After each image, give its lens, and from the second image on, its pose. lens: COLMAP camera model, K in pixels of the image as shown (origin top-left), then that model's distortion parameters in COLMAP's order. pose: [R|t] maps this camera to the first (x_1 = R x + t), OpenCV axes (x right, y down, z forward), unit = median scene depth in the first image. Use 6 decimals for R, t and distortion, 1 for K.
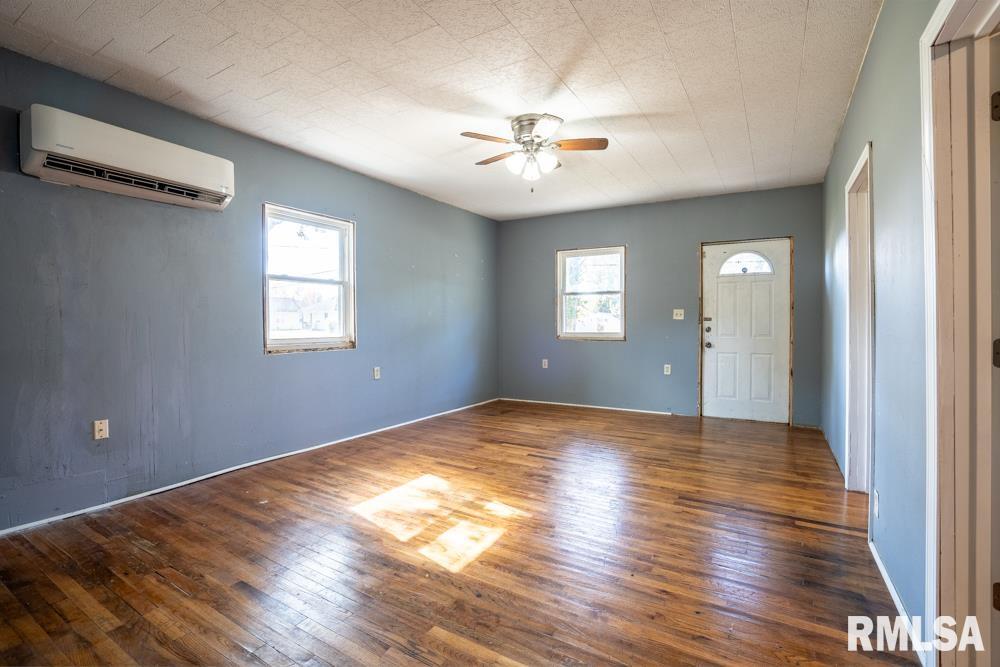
lens RADIAL K [[461.3, 0, 502.0], [0, 461.3, 327.9], [0, 0, 1]] dist [-0.038992, 0.005675]
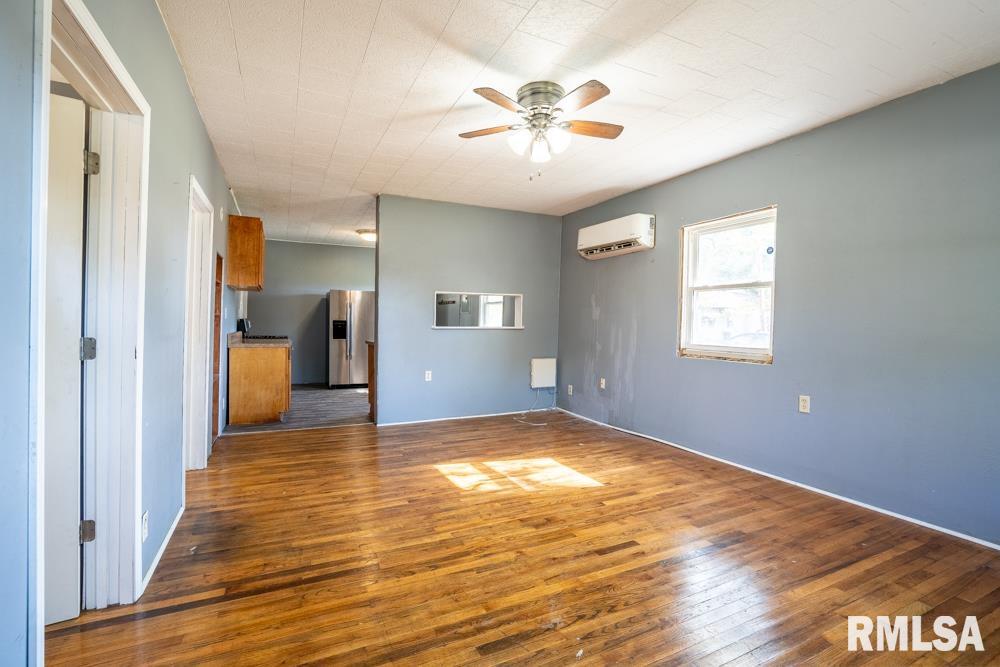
lens RADIAL K [[461.3, 0, 501.7], [0, 461.3, 328.0], [0, 0, 1]] dist [-0.038992, 0.005675]
pose [[-0.551408, 0.002725, -0.834231, 0.795407], [-0.020442, 0.999650, 0.016777, -0.028382], [0.833985, 0.026304, -0.551159, 1.391789]]
